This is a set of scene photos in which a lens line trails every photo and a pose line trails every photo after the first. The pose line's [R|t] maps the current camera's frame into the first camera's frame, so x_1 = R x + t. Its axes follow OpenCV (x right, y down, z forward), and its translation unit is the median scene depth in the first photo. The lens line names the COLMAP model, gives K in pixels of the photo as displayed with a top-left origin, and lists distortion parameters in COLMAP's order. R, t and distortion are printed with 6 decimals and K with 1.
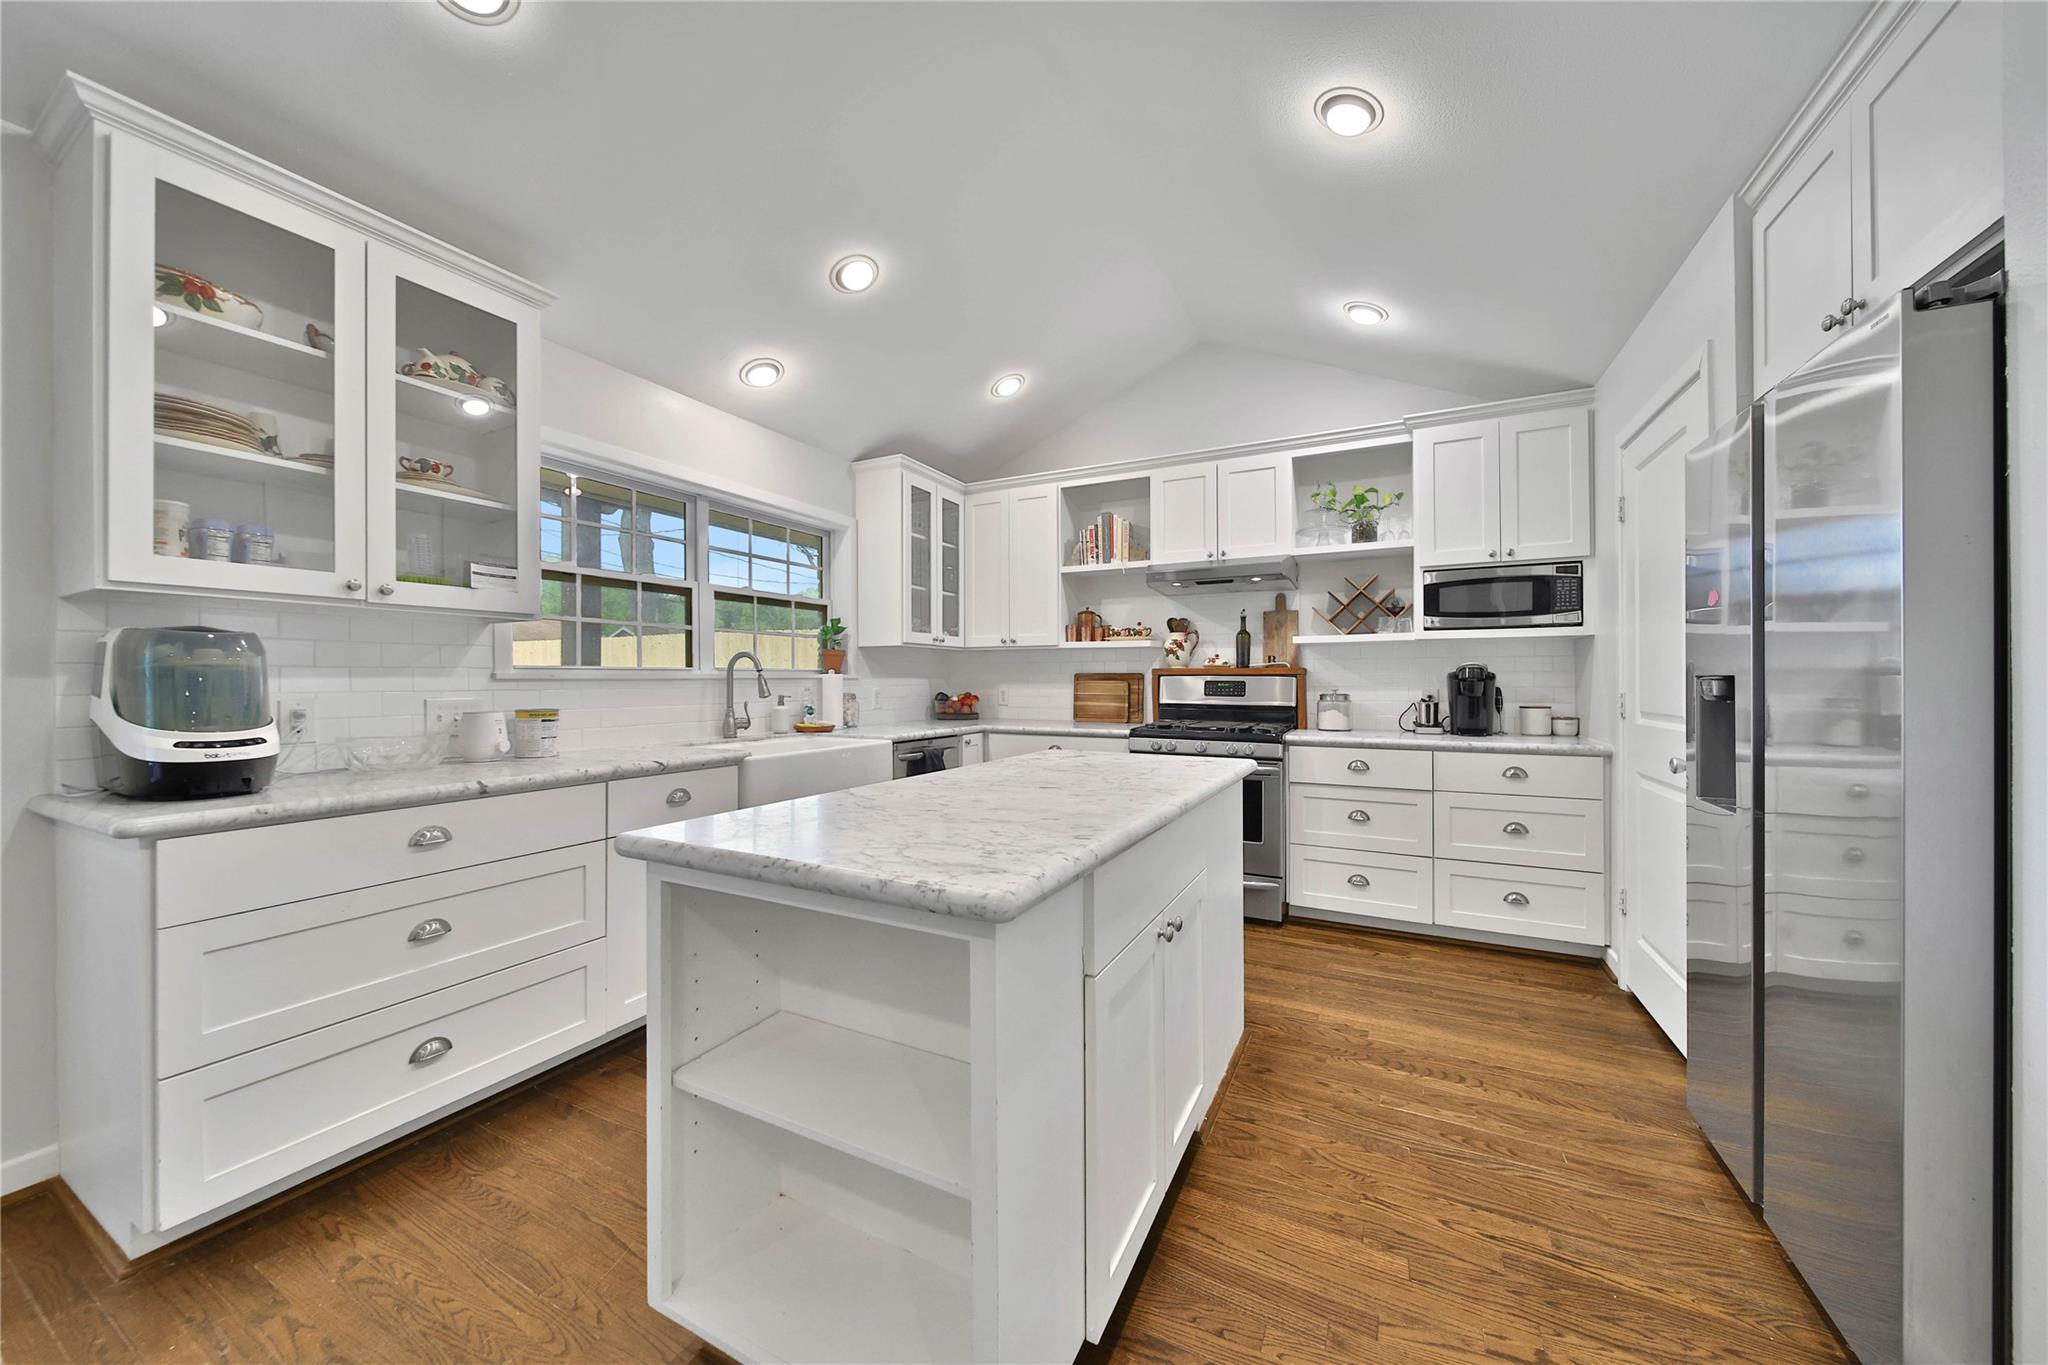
lens RADIAL K [[715.1, 0, 1021.2], [0, 715.1, 682.9], [0, 0, 1]] dist [-0.000535, -0.002276]
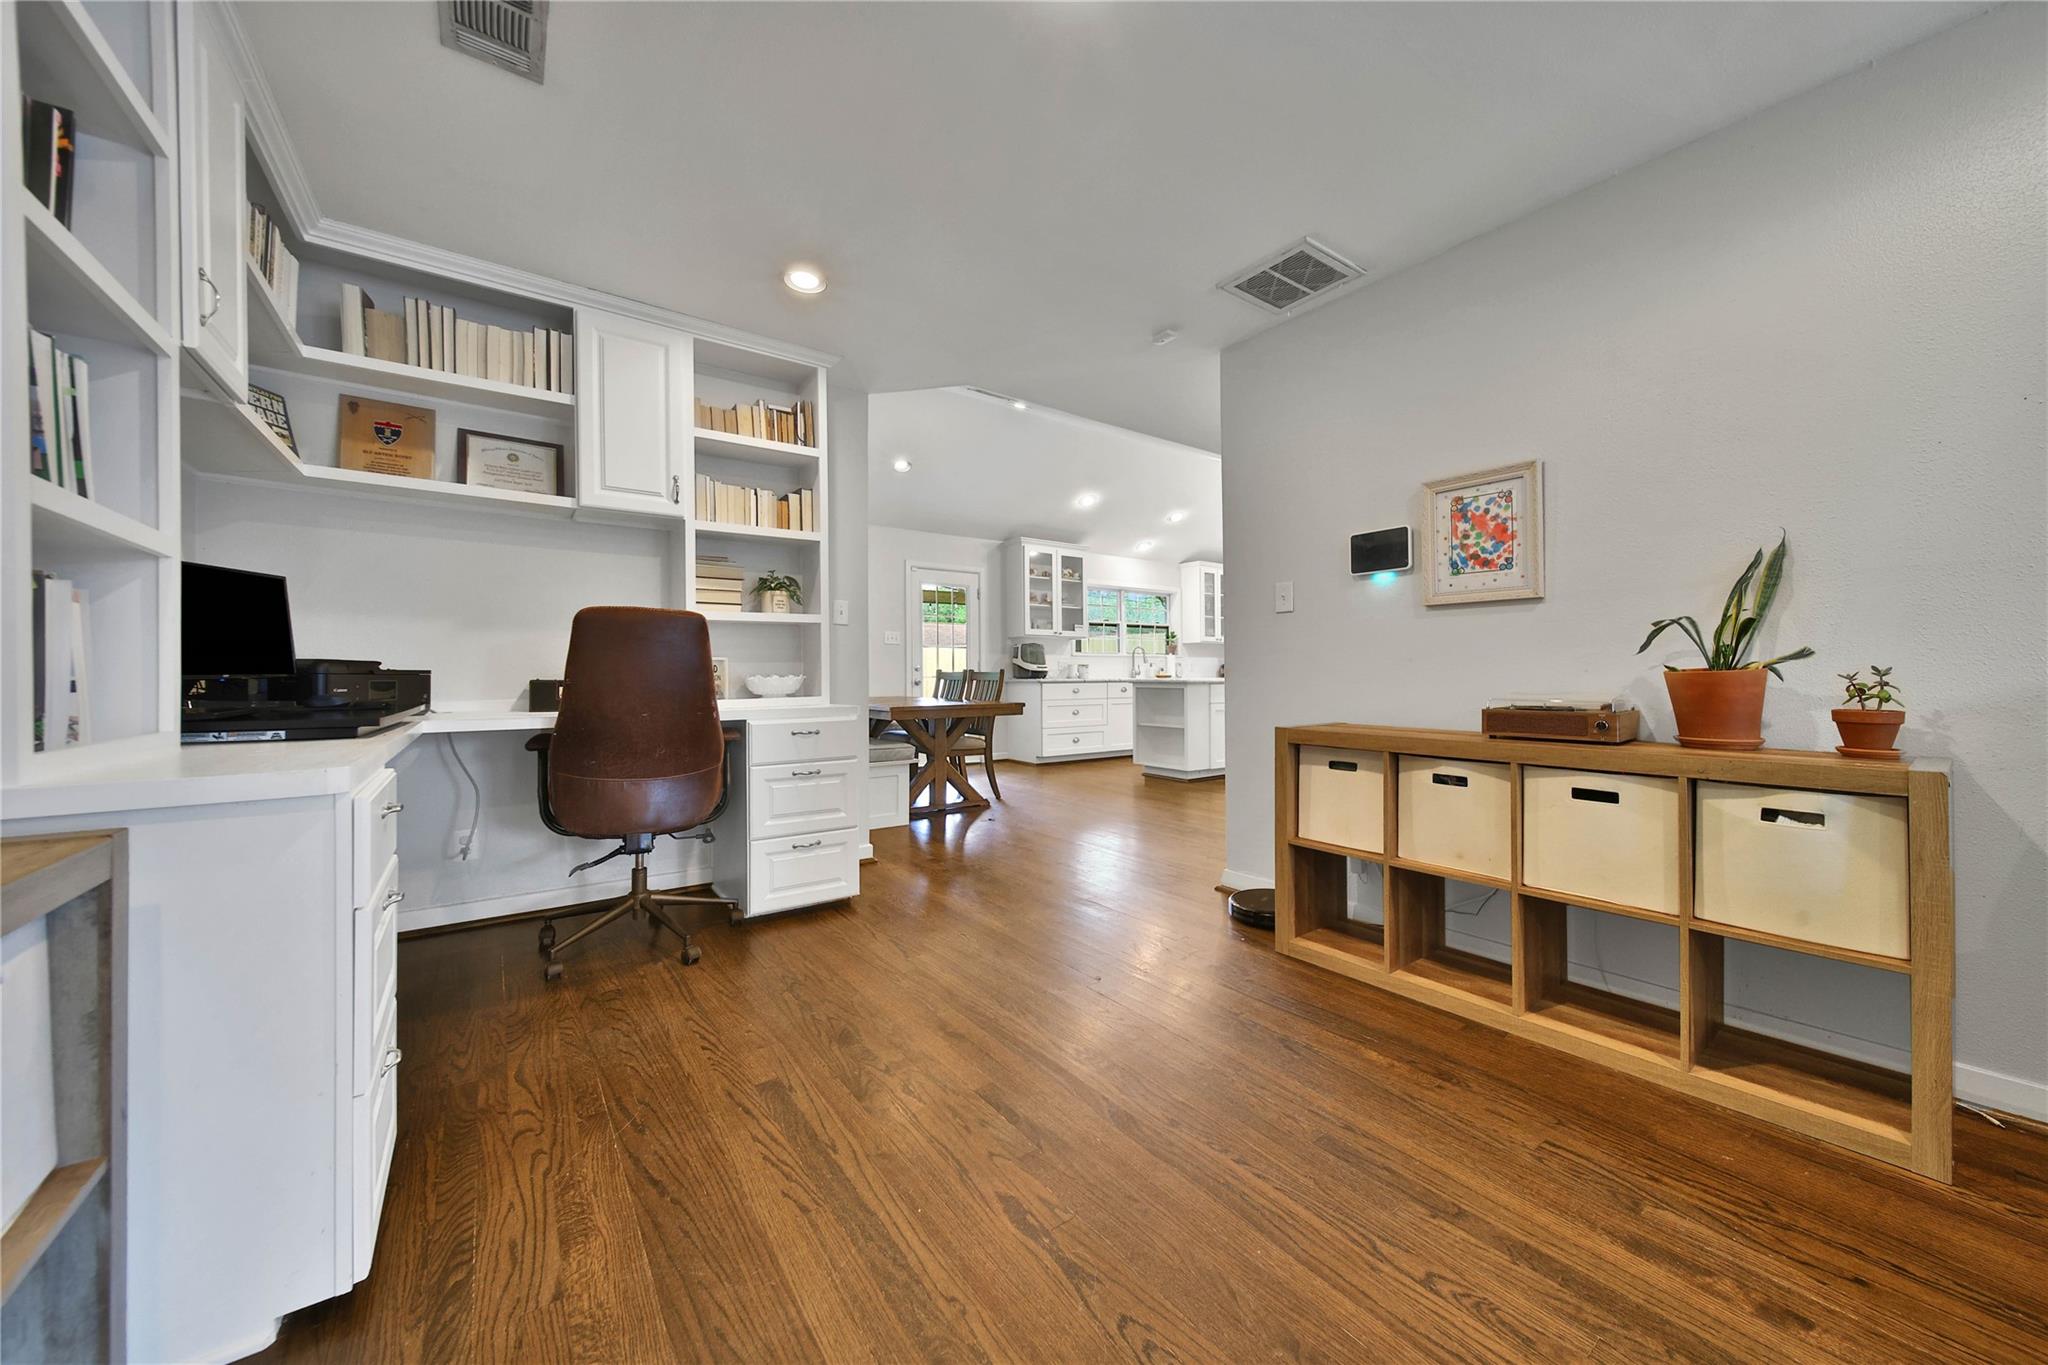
lens RADIAL K [[726.5, 0, 1029.1], [0, 726.5, 671.7], [0, 0, 1]] dist [-0.000677, -0.000156]
pose [[0.893053, -0.002568, -0.449944, 0.419736], [0.000051, 0.999984, -0.005606, 0.059568], [0.449952, 0.004984, 0.893039, -1.428270]]
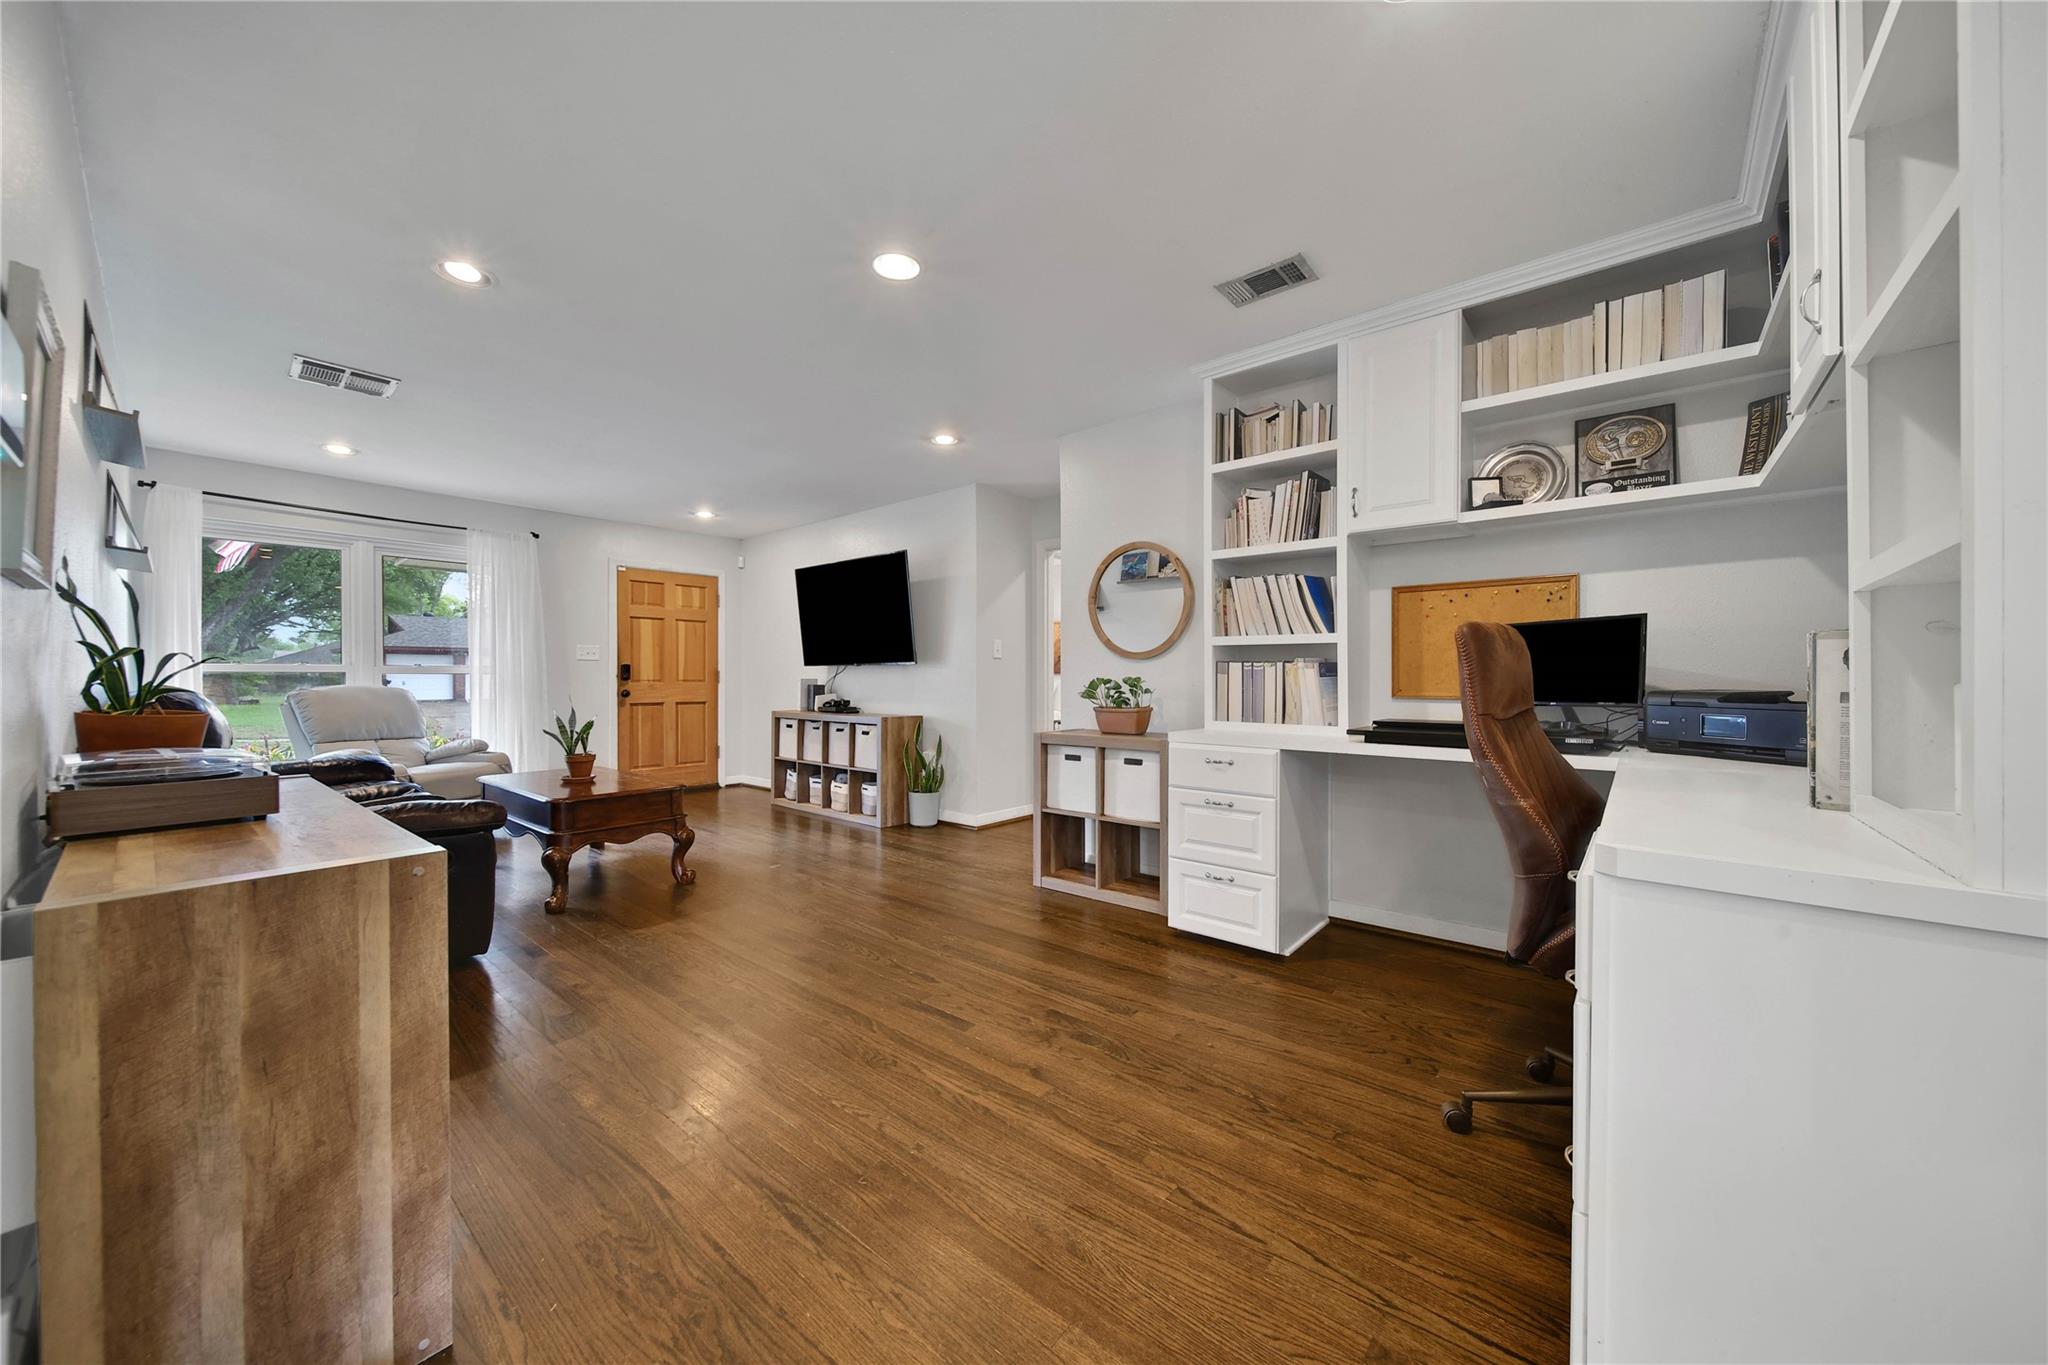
lens RADIAL K [[721.4, 0, 1020.2], [0, 721.4, 677.2], [0, 0, 1]] dist [0.000531, -0.001335]
pose [[-0.972638, 0.000785, 0.232326, 0.023838], [0.001358, 0.999996, 0.002307, 0.034931], [-0.232324, 0.002560, -0.972635, -0.502147]]
